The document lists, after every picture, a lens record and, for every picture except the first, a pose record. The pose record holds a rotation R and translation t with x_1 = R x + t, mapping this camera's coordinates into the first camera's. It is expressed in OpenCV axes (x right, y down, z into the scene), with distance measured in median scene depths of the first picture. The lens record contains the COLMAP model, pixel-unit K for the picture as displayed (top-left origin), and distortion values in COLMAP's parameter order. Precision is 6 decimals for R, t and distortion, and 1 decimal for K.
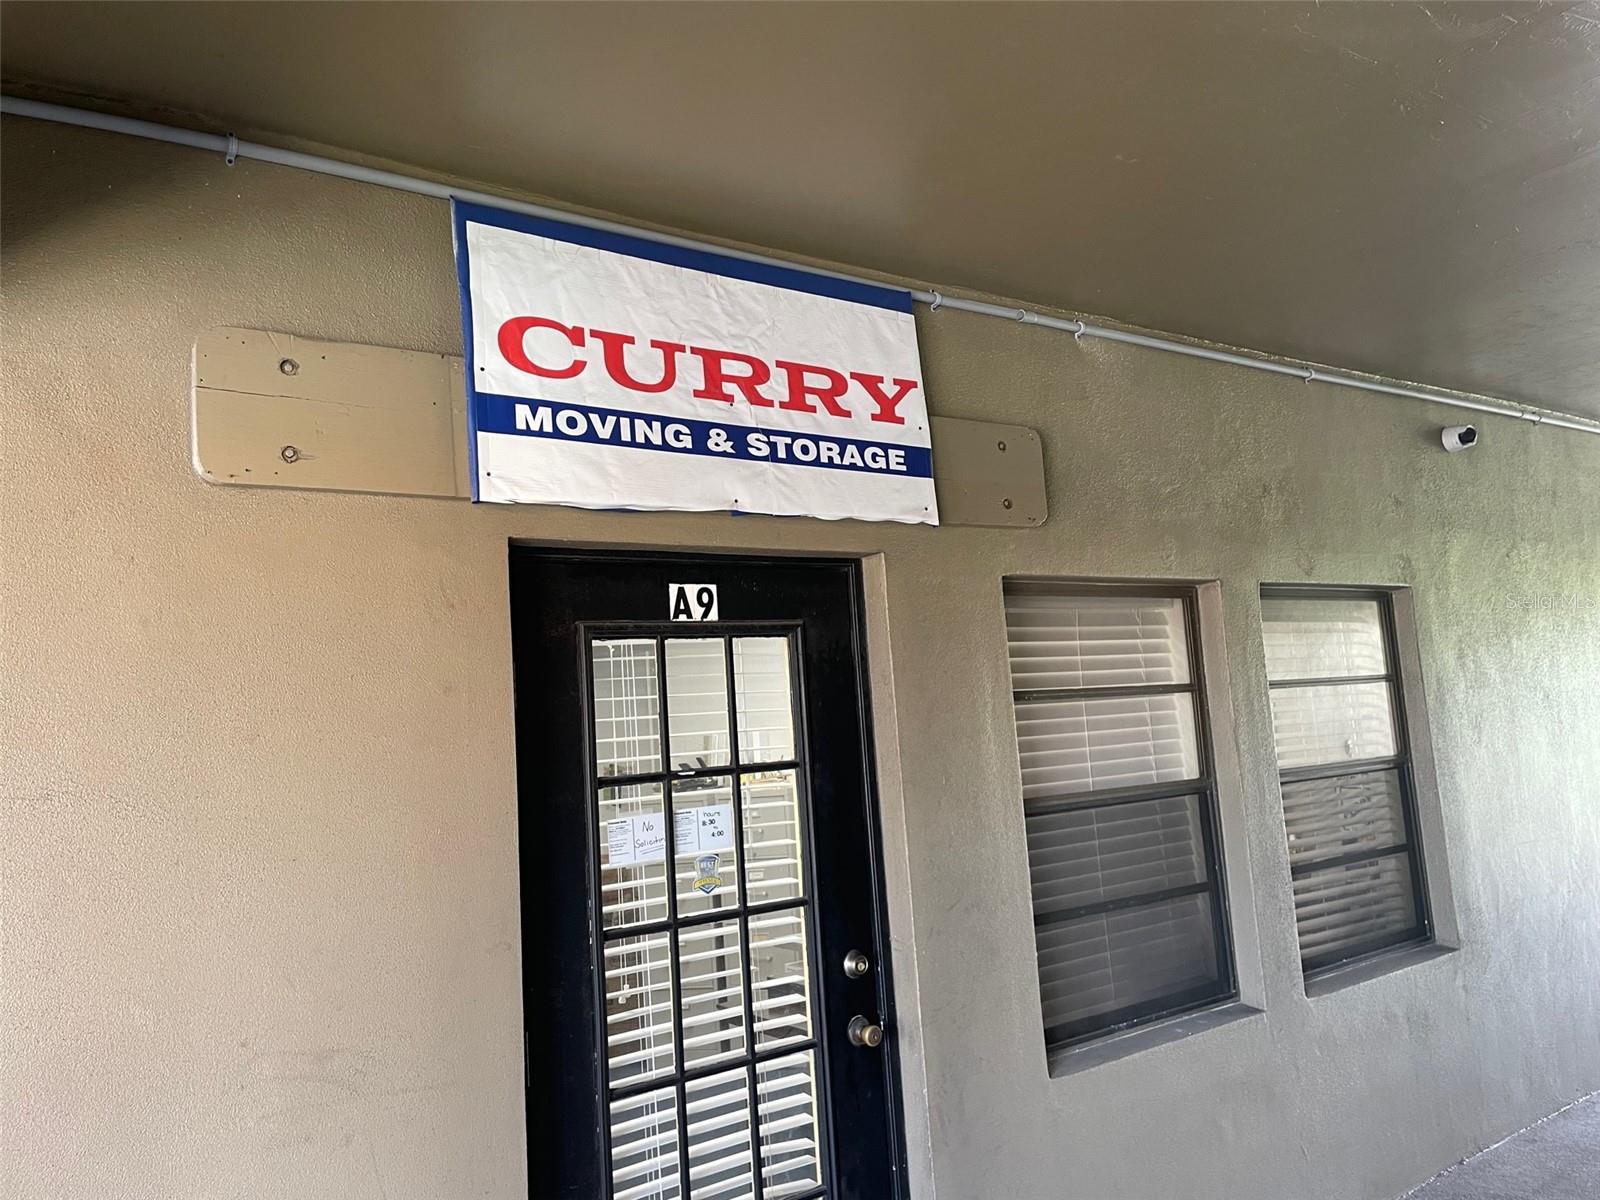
lens RADIAL K [[1163.0, 0, 800.0], [0, 1163.0, 588.0], [0, 0, 1]] dist [0.106036, -0.135626]
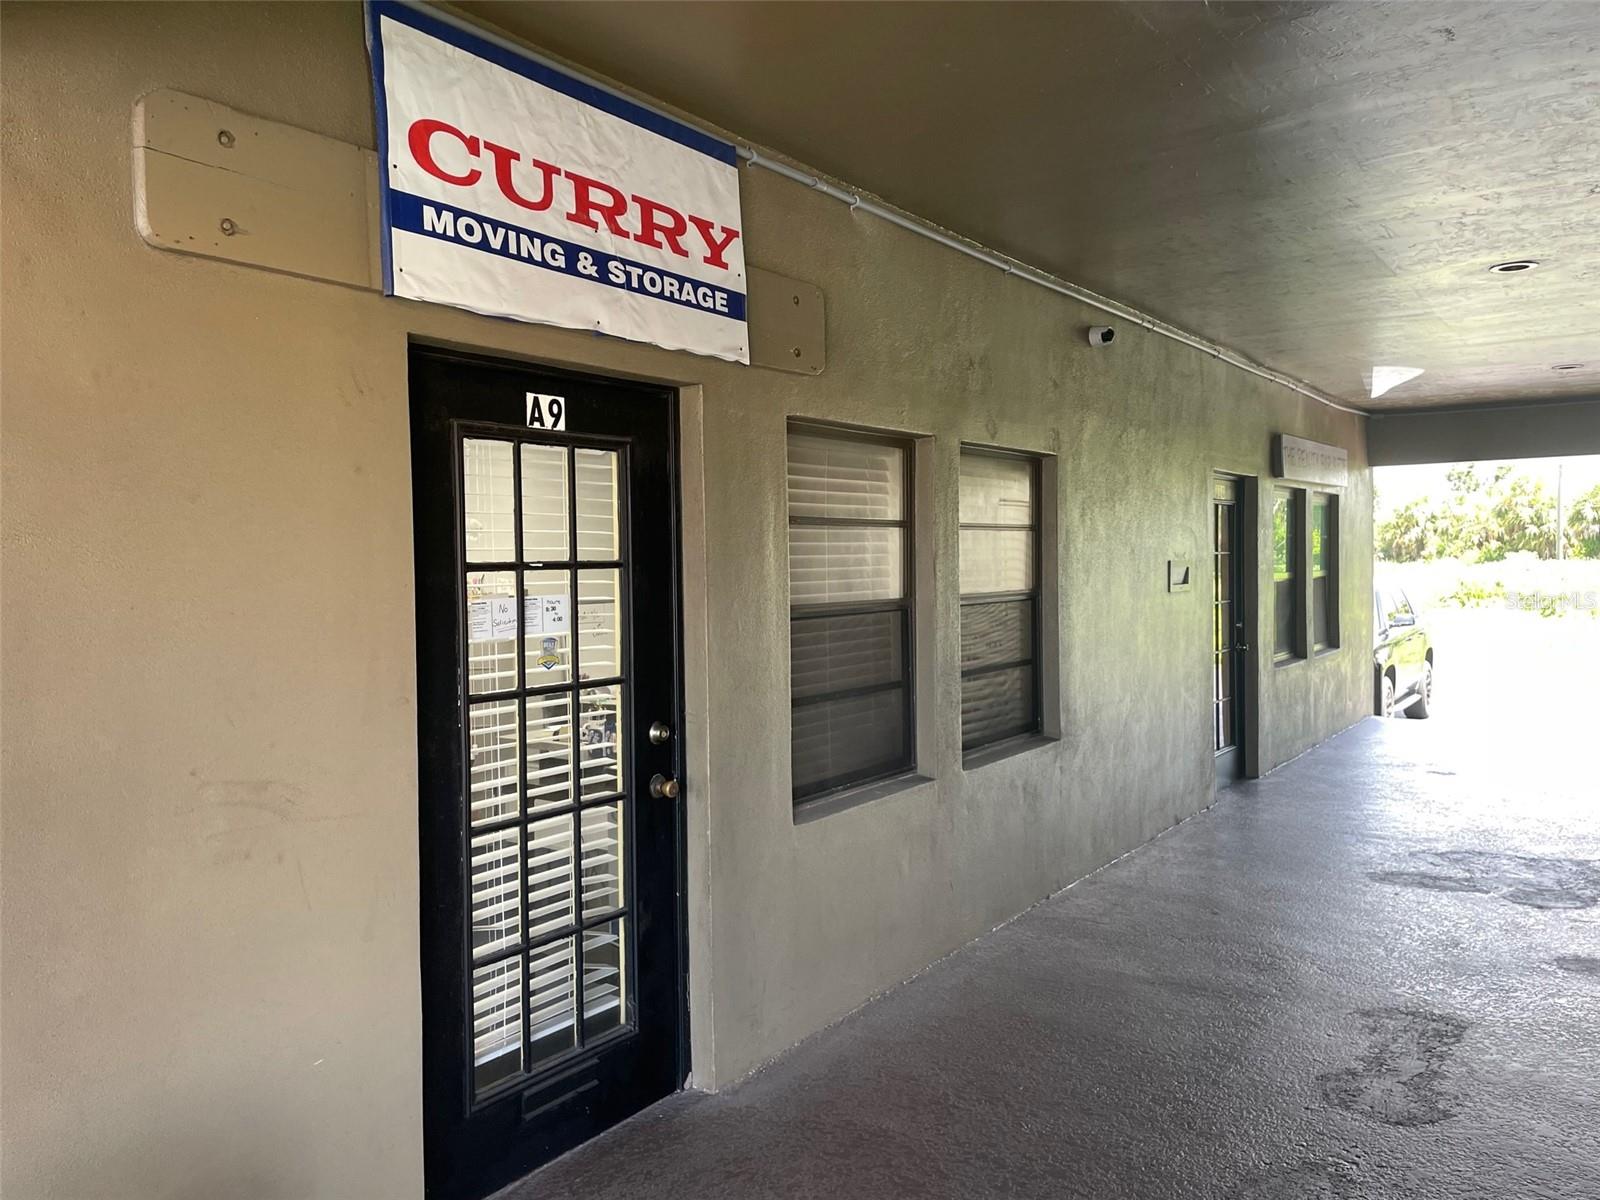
lens RADIAL K [[1163.0, 0, 800.0], [0, 1163.0, 588.0], [0, 0, 1]] dist [0.106036, -0.135626]
pose [[0.944854, 0.043822, 0.324546, -0.206095], [-0.086375, 0.989263, 0.117888, 0.024650], [-0.315896, -0.139420, 0.938495, -0.128351]]
